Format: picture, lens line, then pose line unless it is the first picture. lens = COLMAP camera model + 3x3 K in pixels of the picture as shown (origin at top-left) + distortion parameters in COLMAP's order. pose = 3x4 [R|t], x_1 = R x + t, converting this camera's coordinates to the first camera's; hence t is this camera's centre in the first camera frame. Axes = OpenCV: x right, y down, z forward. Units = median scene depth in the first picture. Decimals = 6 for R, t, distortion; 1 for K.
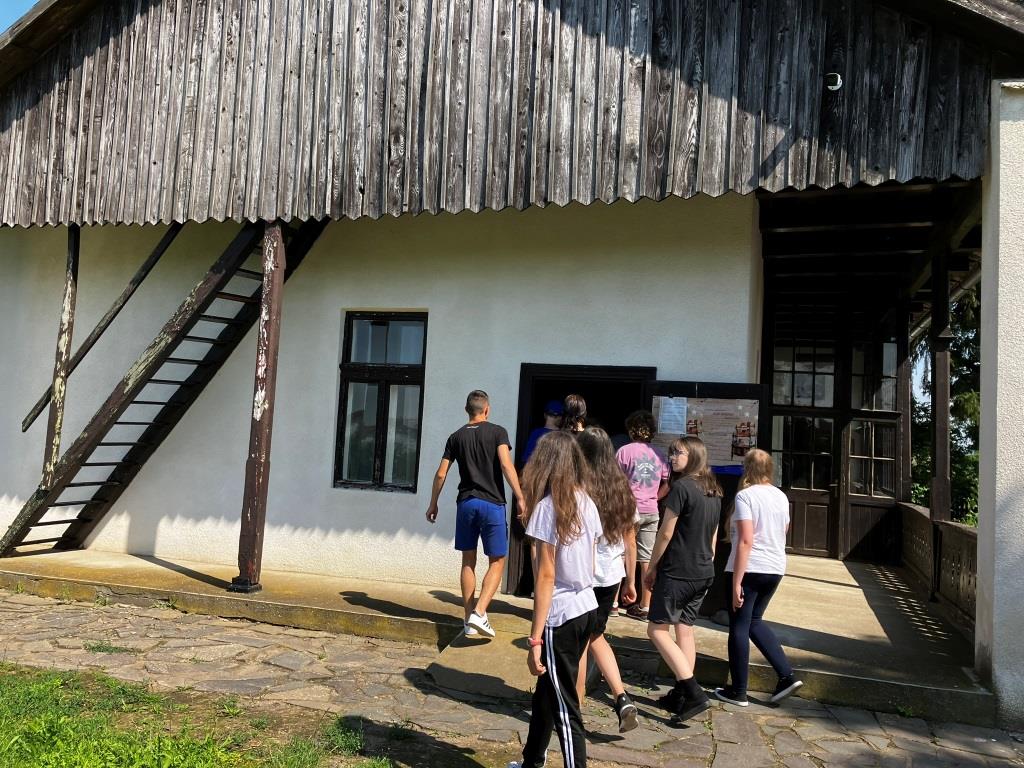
lens RADIAL K [[853.6, 0, 507.5], [0, 853.6, 384.7], [0, 0, 1]] dist [0.039134, -0.038841]
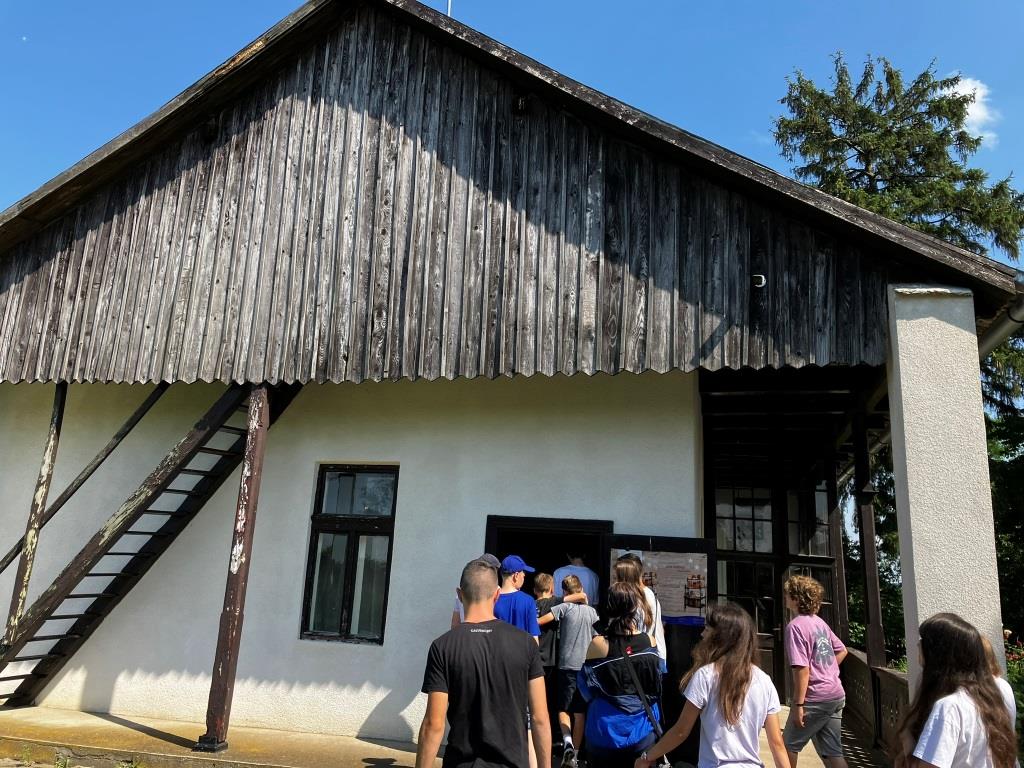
lens RADIAL K [[853.6, 0, 509.2], [0, 853.6, 356.1], [0, 0, 1]] dist [0.039134, -0.038841]
pose [[0.997326, 0.015344, 0.071447, -0.036418], [-0.002080, 0.983272, -0.182130, -0.027872], [-0.073047, 0.181494, 0.980675, -0.089557]]
